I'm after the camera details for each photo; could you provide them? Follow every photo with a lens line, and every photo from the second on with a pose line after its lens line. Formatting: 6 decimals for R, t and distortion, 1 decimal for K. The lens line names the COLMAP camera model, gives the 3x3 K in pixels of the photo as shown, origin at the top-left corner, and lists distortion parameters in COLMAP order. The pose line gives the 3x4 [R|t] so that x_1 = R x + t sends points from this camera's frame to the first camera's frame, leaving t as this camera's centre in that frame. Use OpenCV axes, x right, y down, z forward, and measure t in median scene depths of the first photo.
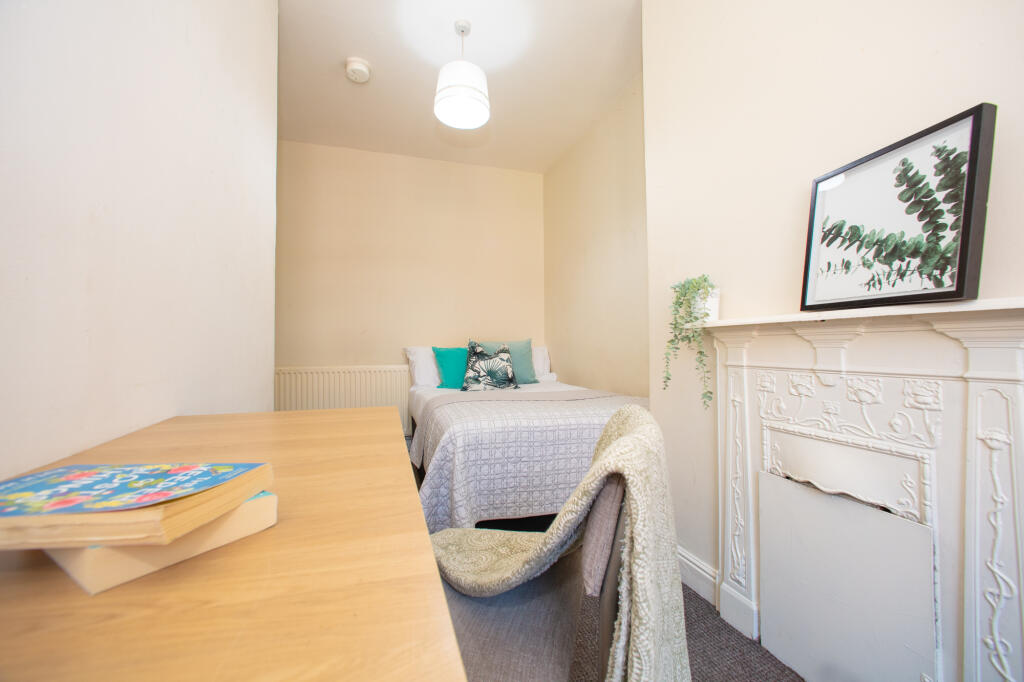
lens RADIAL K [[402.7, 0, 517.2], [0, 402.7, 339.1], [0, 0, 1]] dist [-0.031212, 0.000369]
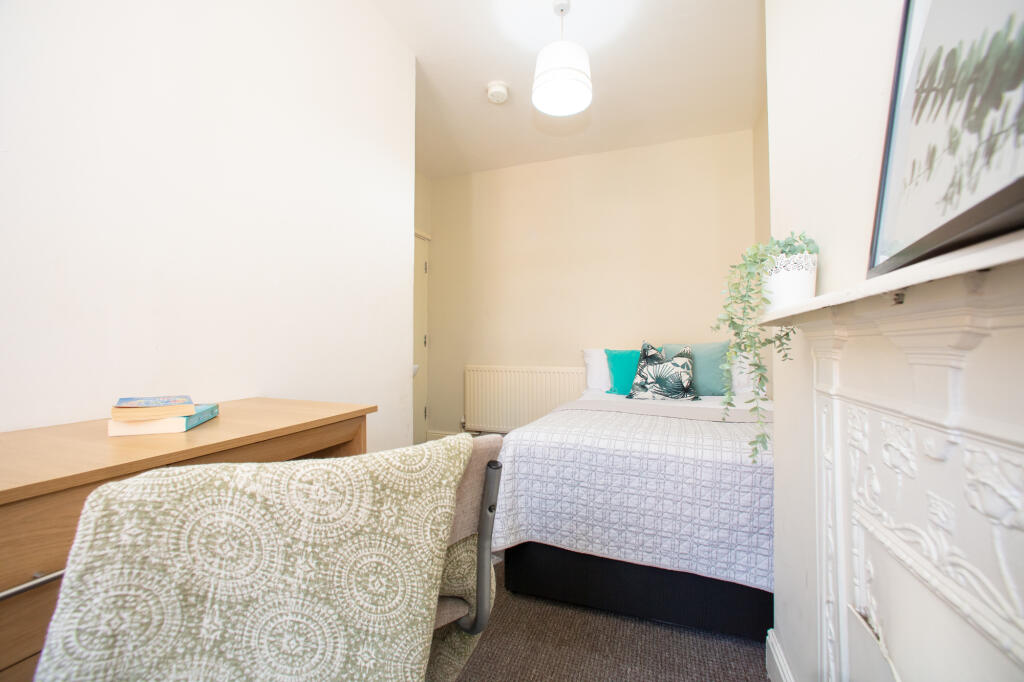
lens RADIAL K [[402.7, 0, 517.2], [0, 402.7, 339.1], [0, 0, 1]] dist [-0.031212, 0.000369]
pose [[0.784626, -0.005182, -0.619947, 0.229635], [0.004132, 0.999987, -0.003130, -0.002280], [0.619955, -0.000106, 0.784637, 0.134314]]
